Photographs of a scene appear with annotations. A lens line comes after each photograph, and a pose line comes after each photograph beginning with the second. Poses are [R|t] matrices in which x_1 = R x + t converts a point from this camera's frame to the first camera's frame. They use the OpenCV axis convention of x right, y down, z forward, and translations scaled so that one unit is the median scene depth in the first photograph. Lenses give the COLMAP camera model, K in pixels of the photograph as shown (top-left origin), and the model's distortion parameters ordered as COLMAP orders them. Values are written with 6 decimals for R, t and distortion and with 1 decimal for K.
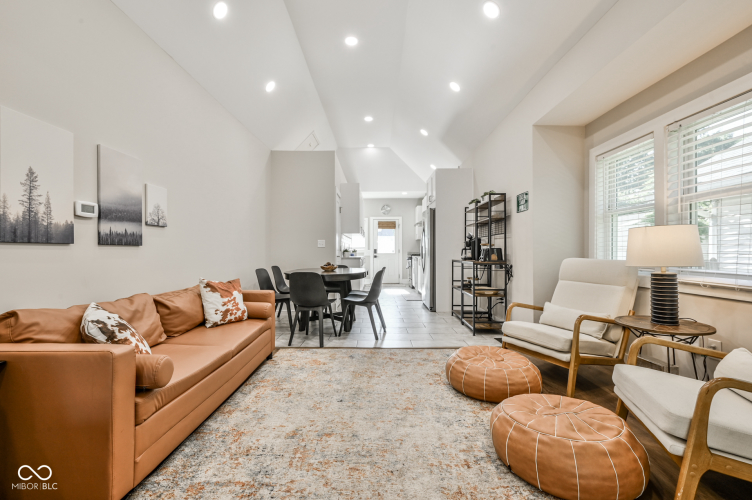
lens RADIAL K [[344.7, 0, 374.9], [0, 344.7, 250.9], [0, 0, 1]] dist [0.000568, -0.000001]
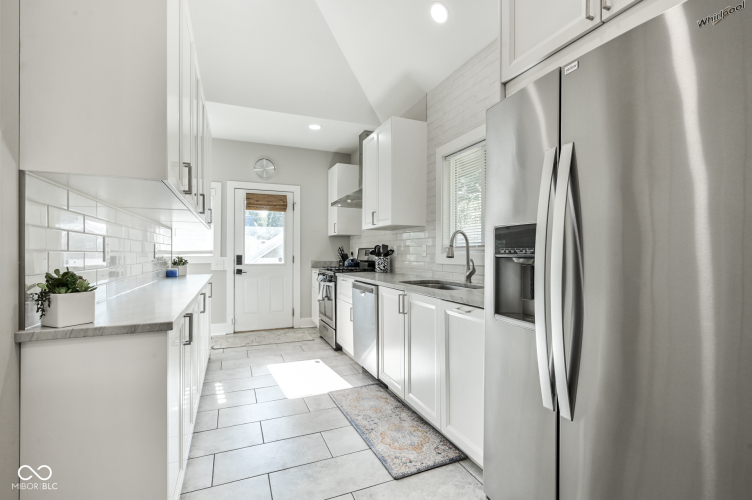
lens RADIAL K [[344.7, 0, 376.2], [0, 344.7, 252.5], [0, 0, 1]] dist [0.000568, -0.000001]
pose [[0.919560, -0.002538, 0.392941, -0.011328], [0.003098, 0.999995, -0.000790, -0.008332], [-0.392937, 0.001944, 0.919563, 0.528085]]
